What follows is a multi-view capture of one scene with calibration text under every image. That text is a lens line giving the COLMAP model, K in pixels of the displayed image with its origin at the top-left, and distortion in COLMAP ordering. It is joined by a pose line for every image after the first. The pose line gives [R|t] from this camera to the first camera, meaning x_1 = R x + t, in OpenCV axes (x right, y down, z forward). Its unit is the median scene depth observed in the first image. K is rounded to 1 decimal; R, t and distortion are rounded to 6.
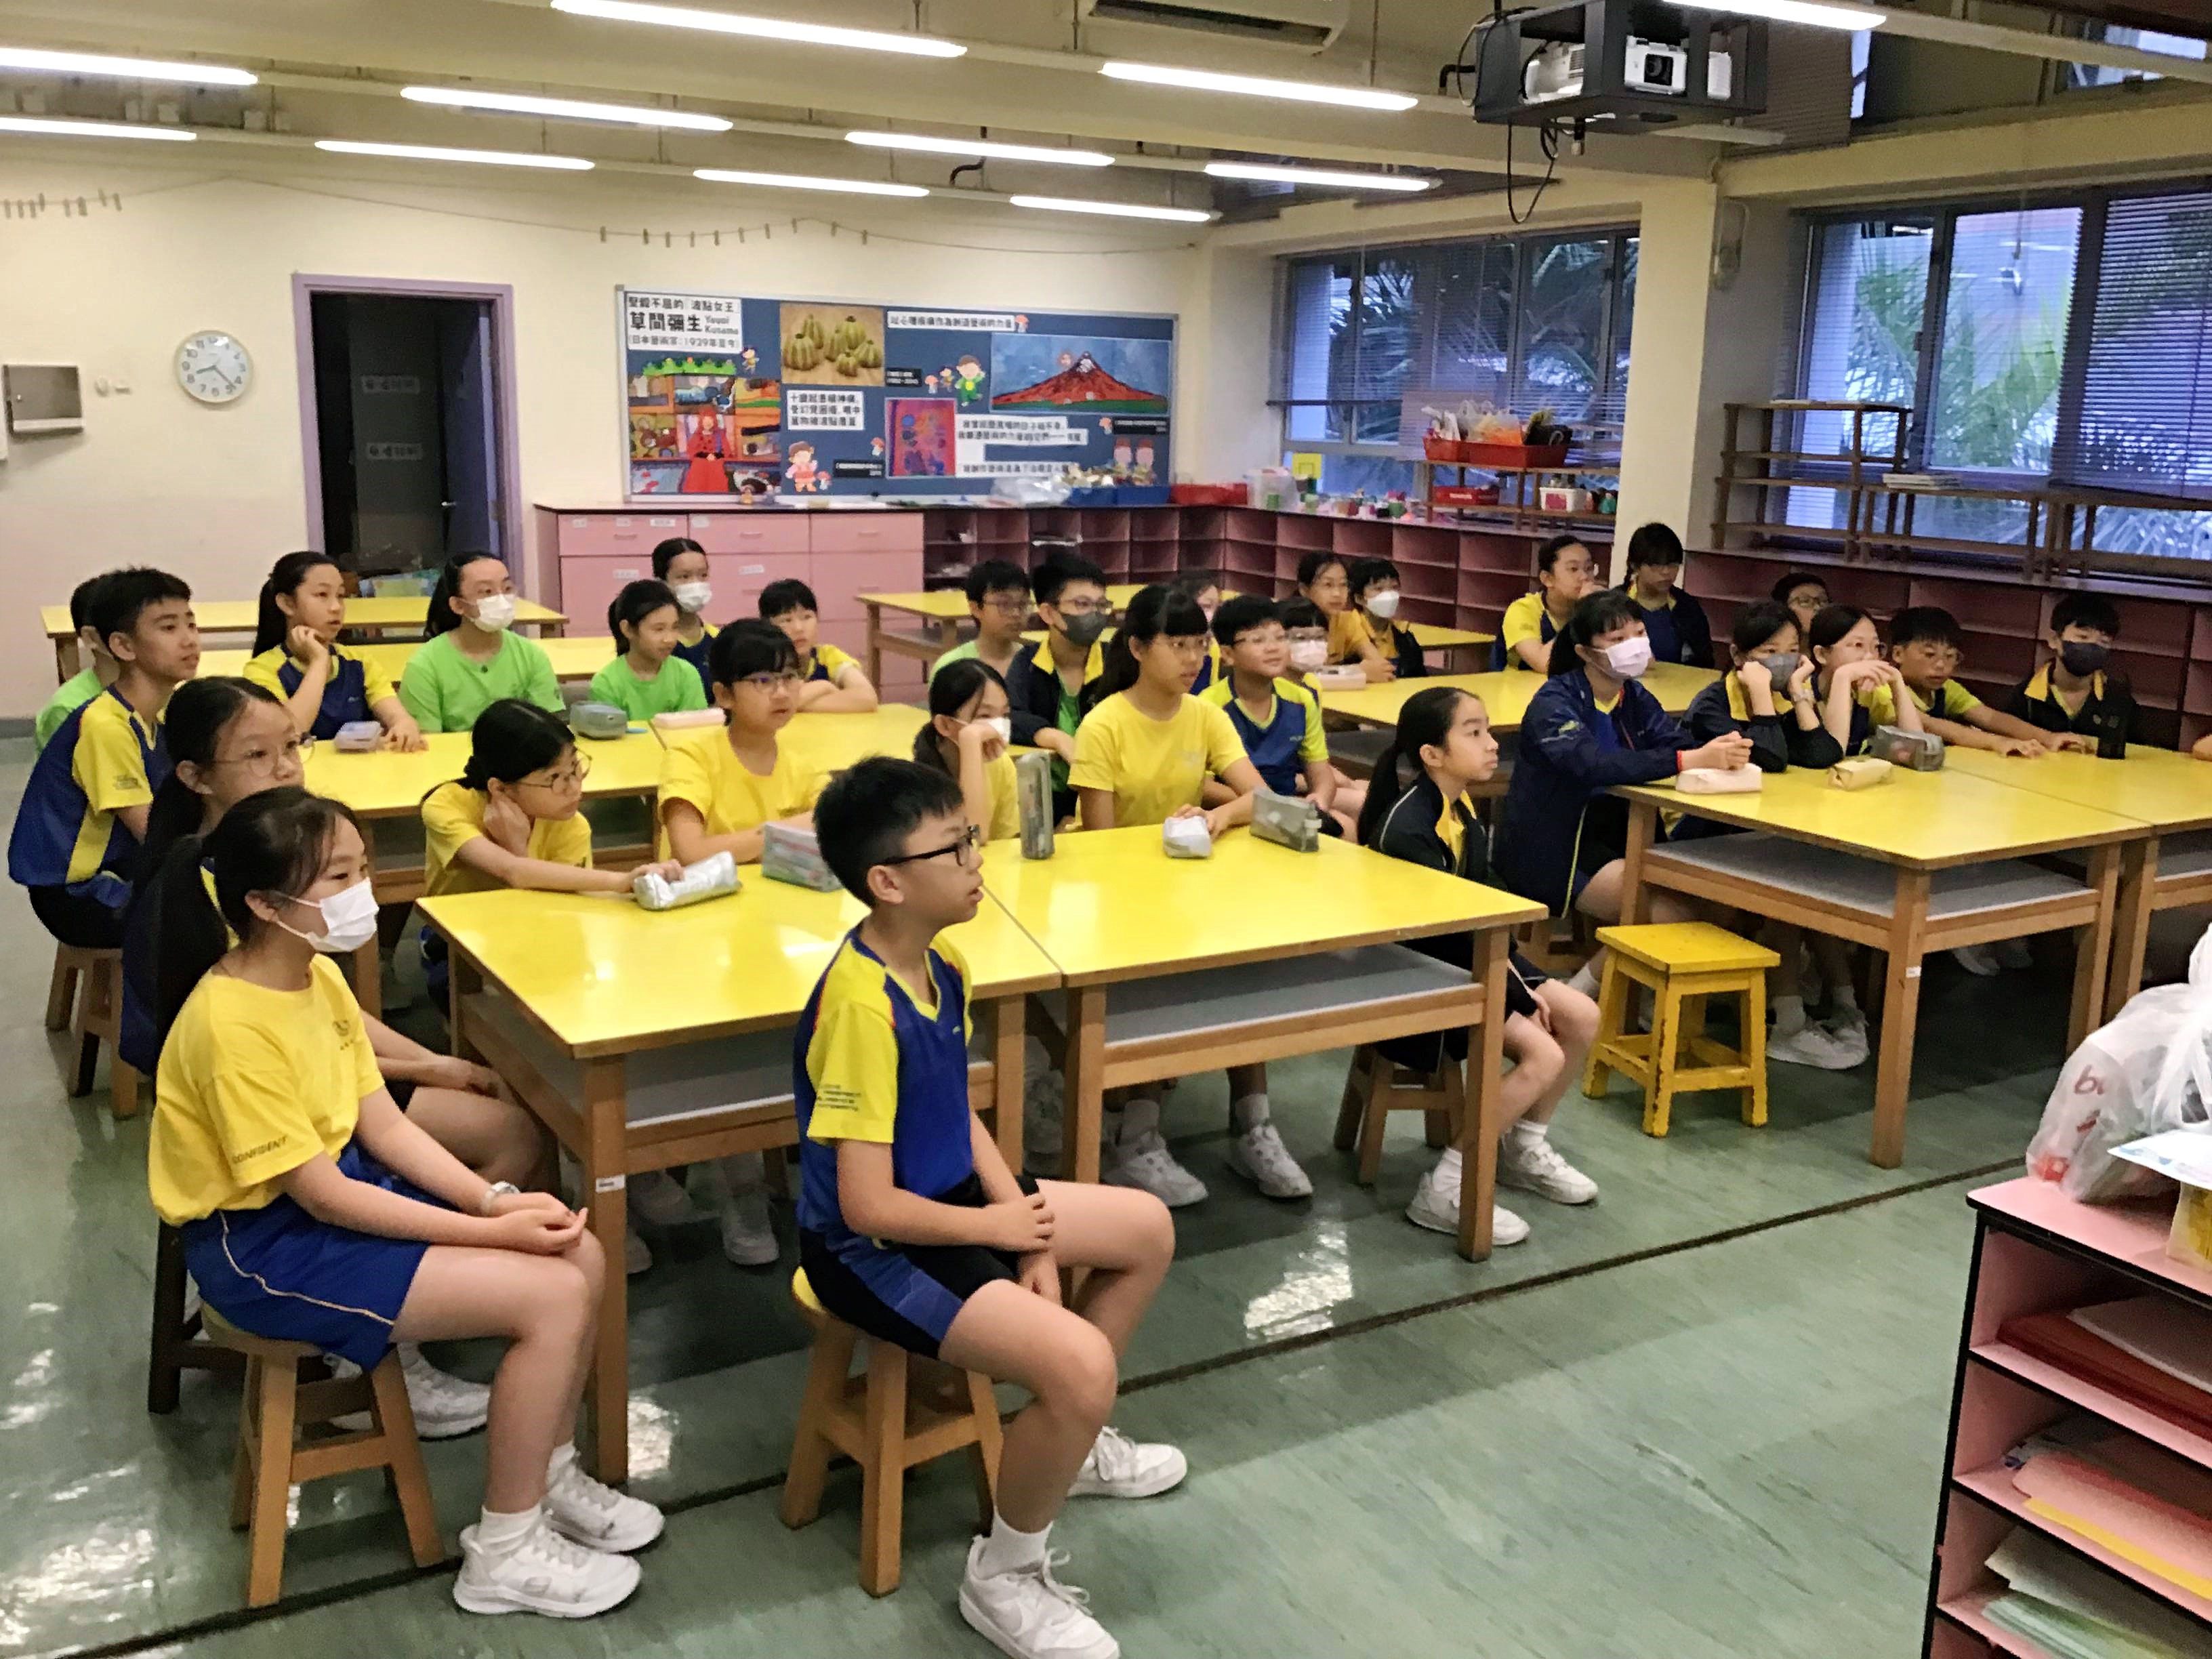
lens RADIAL K [[1991.3, 0, 1101.4], [0, 1991.3, 832.4], [0, 0, 1]] dist [-0.034942, -0.048278]
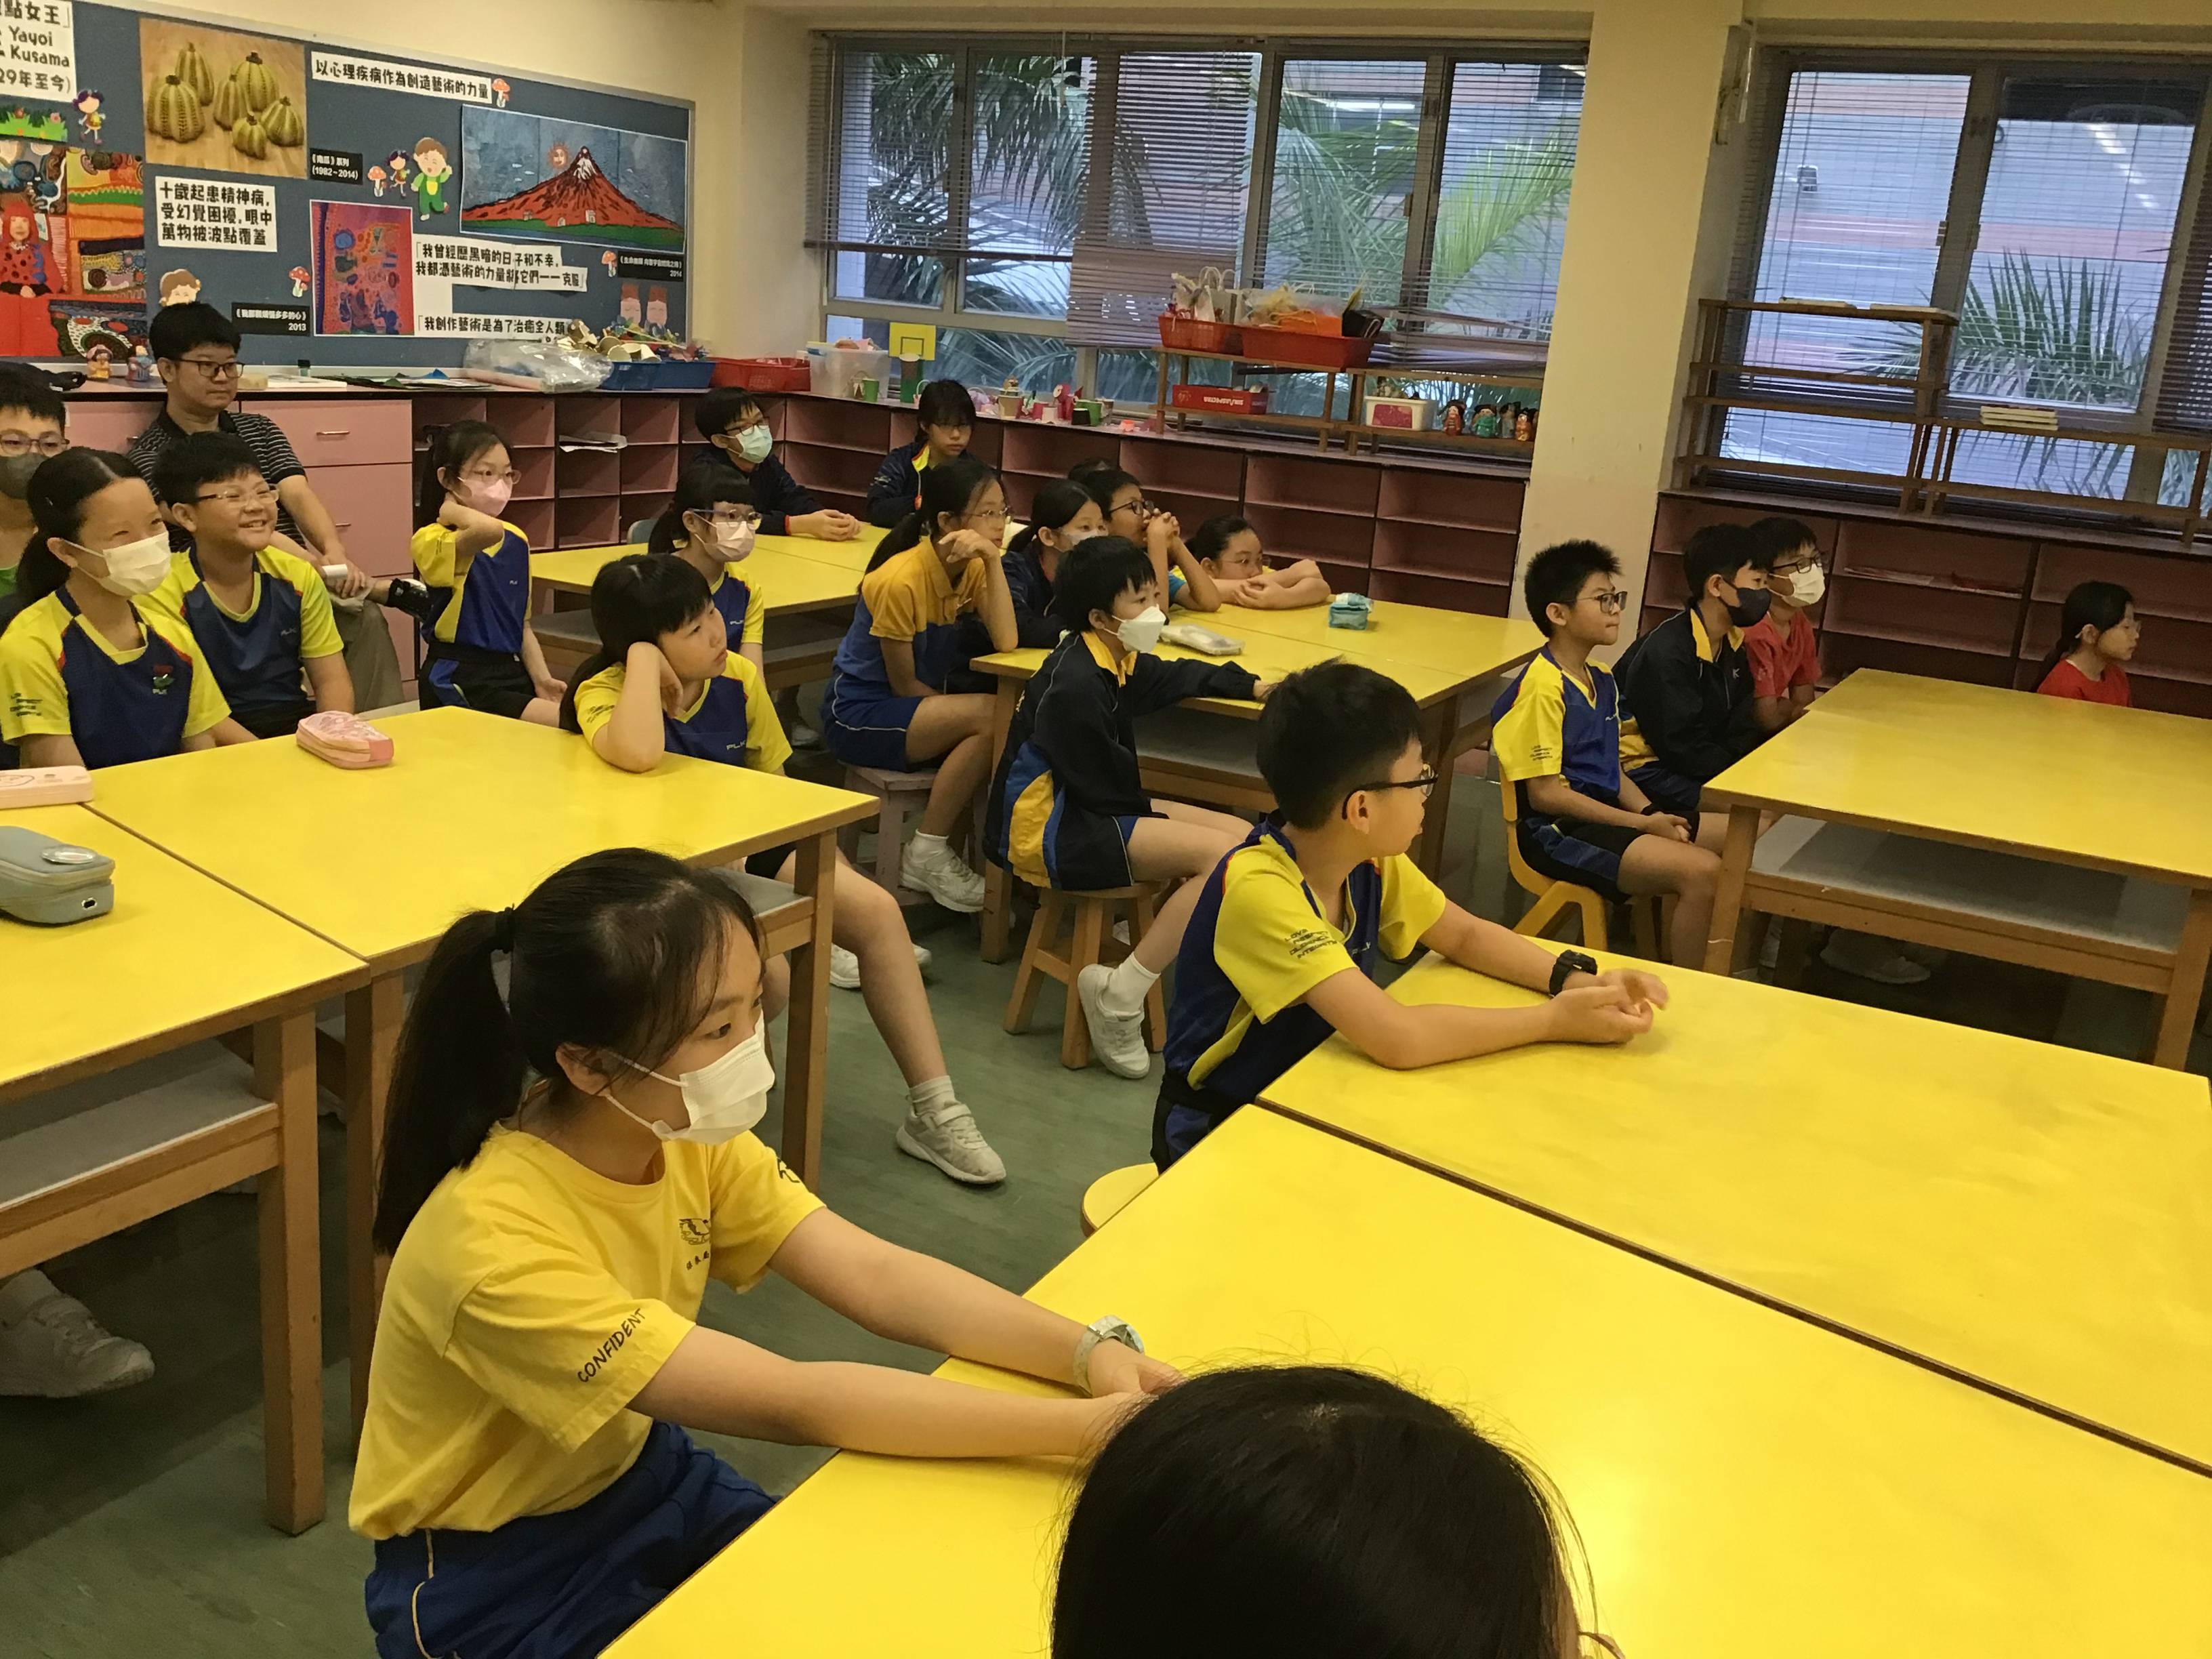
lens RADIAL K [[1991.3, 0, 1106.9], [0, 1991.3, 824.6], [0, 0, 1]] dist [-0.034942, -0.048278]
pose [[0.852853, -0.082910, 0.515527, -0.221546], [0.042451, 0.995055, 0.089802, -0.075673], [-0.520423, -0.054703, 0.852154, 0.365925]]
